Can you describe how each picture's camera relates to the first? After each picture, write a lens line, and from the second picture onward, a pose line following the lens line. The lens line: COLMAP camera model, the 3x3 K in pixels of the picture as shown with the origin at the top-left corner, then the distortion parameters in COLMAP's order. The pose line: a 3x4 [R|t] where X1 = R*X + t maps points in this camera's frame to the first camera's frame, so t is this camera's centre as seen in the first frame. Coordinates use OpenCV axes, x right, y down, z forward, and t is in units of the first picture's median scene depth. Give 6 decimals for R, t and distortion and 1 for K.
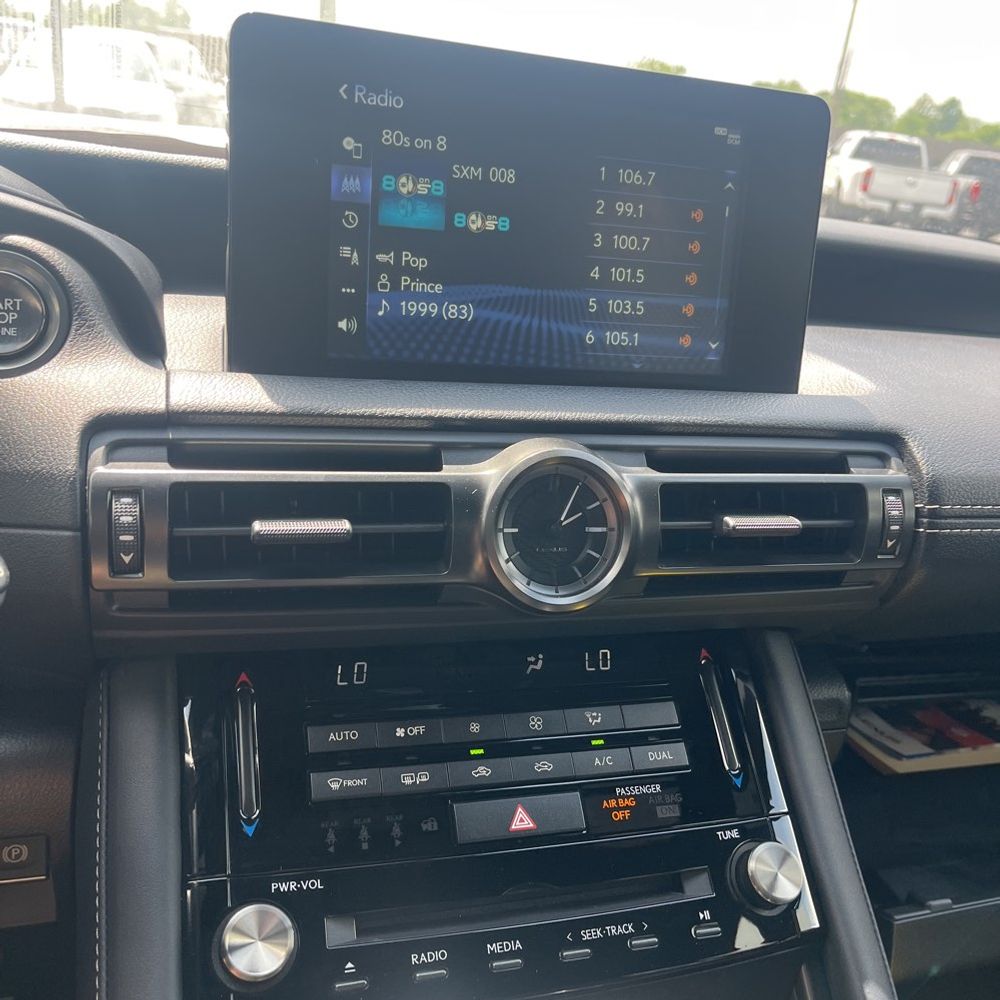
lens RADIAL K [[1011.7, 0, 488.9], [0, 1011.7, 498.0], [0, 0, 1]] dist [0.018453, -0.002566]
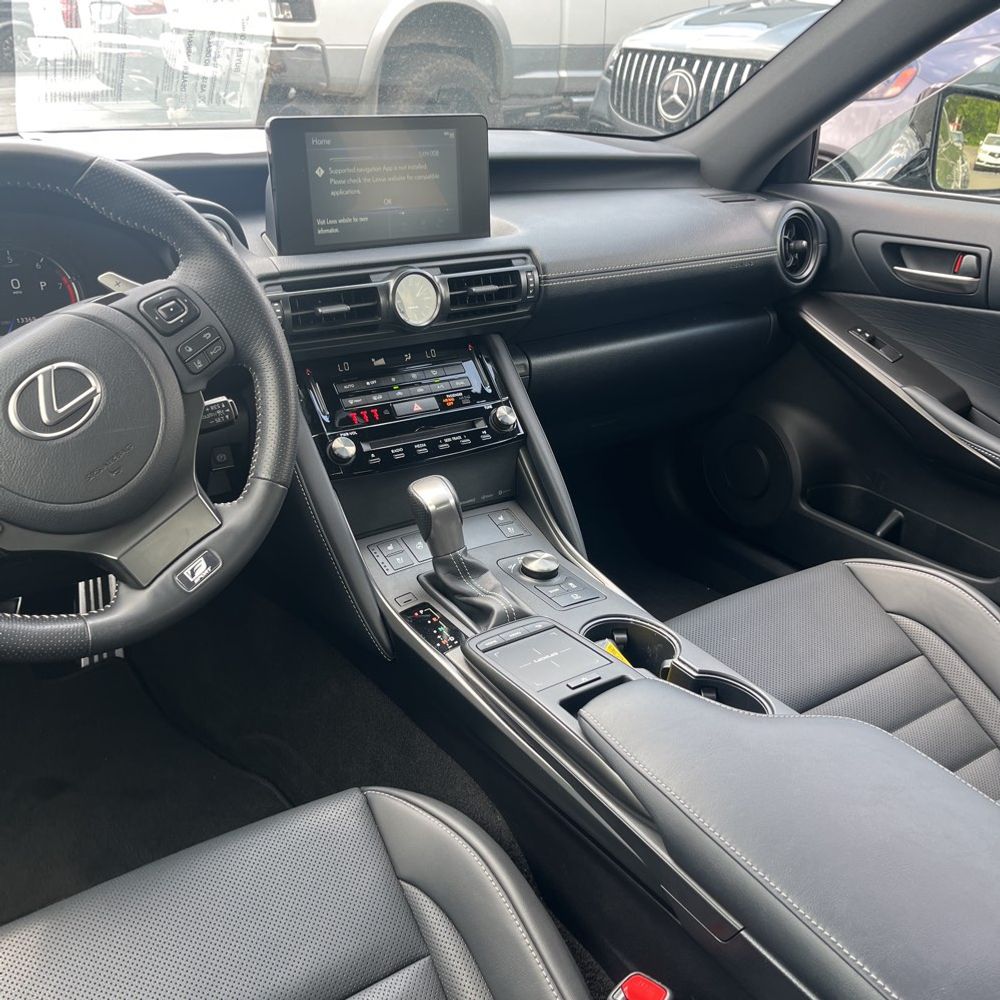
lens RADIAL K [[1011.7, 0, 488.9], [0, 1011.7, 498.0], [0, 0, 1]] dist [0.018453, -0.002566]
pose [[0.951005, -0.180956, 0.250688, -0.501984], [0.139498, 0.974742, 0.174411, 0.100539], [-0.275917, -0.130896, 0.952227, -1.664793]]
